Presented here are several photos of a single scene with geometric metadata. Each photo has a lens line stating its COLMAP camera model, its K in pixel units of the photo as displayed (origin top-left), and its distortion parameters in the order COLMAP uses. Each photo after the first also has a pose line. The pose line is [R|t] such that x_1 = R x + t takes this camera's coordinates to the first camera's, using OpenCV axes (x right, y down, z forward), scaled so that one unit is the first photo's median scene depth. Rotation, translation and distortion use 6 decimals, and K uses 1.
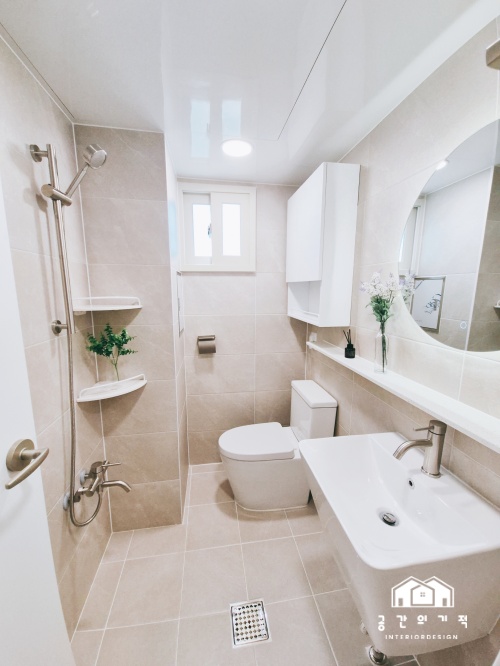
lens RADIAL K [[270.8, 0, 252.2], [0, 270.8, 335.1], [0, 0, 1]] dist [0.013851, -0.010212]
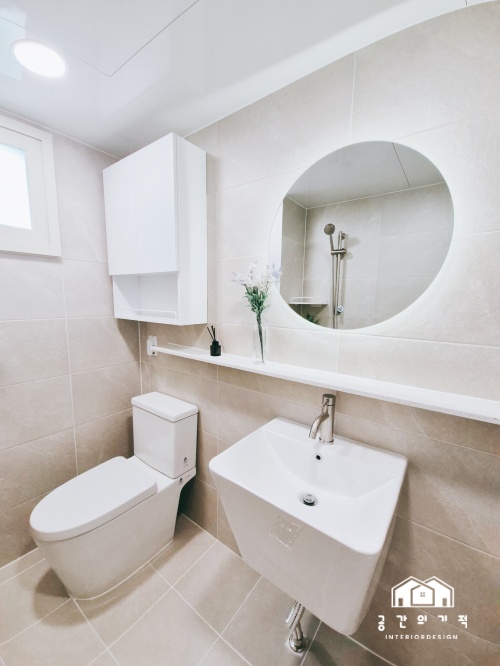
lens RADIAL K [[270.8, 0, 252.2], [0, 270.8, 335.1], [0, 0, 1]] dist [0.013851, -0.010212]
pose [[0.717612, -0.086253, 0.691082, -0.164921], [0.104467, 0.994406, 0.015633, 0.009264], [-0.688564, 0.060976, 0.722608, 0.199392]]
